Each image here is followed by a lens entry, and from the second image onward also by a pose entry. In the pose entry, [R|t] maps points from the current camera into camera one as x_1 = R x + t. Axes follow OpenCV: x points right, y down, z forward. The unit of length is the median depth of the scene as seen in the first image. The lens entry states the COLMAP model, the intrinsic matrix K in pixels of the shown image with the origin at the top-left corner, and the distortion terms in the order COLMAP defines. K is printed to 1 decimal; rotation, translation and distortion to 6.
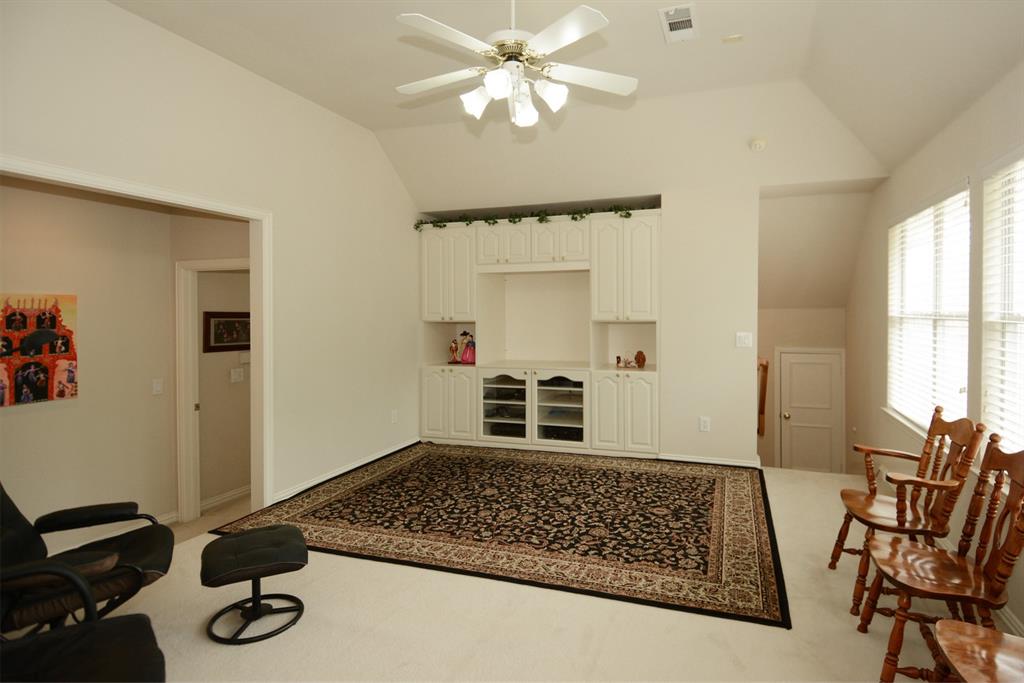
lens RADIAL K [[553.5, 0, 552.1], [0, 553.5, 320.0], [0, 0, 1]] dist [0.000282, -0.009680]
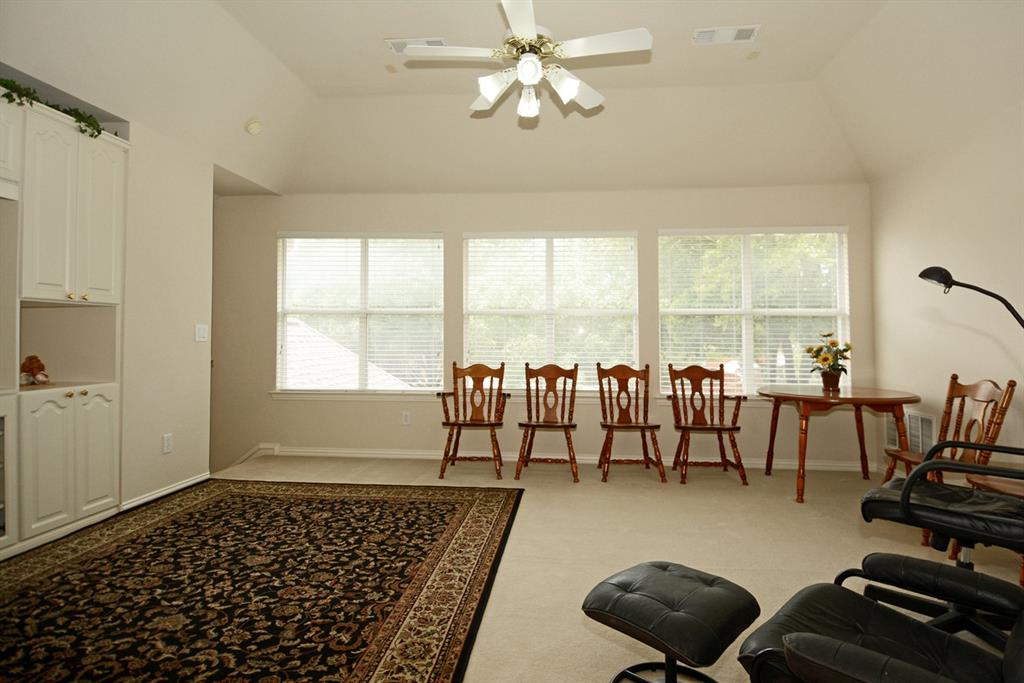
lens RADIAL K [[603.7, 0, 514.8], [0, 603.7, 336.1], [0, 0, 1]] dist [0.027302, -0.027849]
pose [[-0.272244, 0.002569, 0.962225, -0.872563], [0.011970, 0.999928, 0.000717, 0.057457], [-0.962154, 0.011713, -0.272255, 0.995425]]
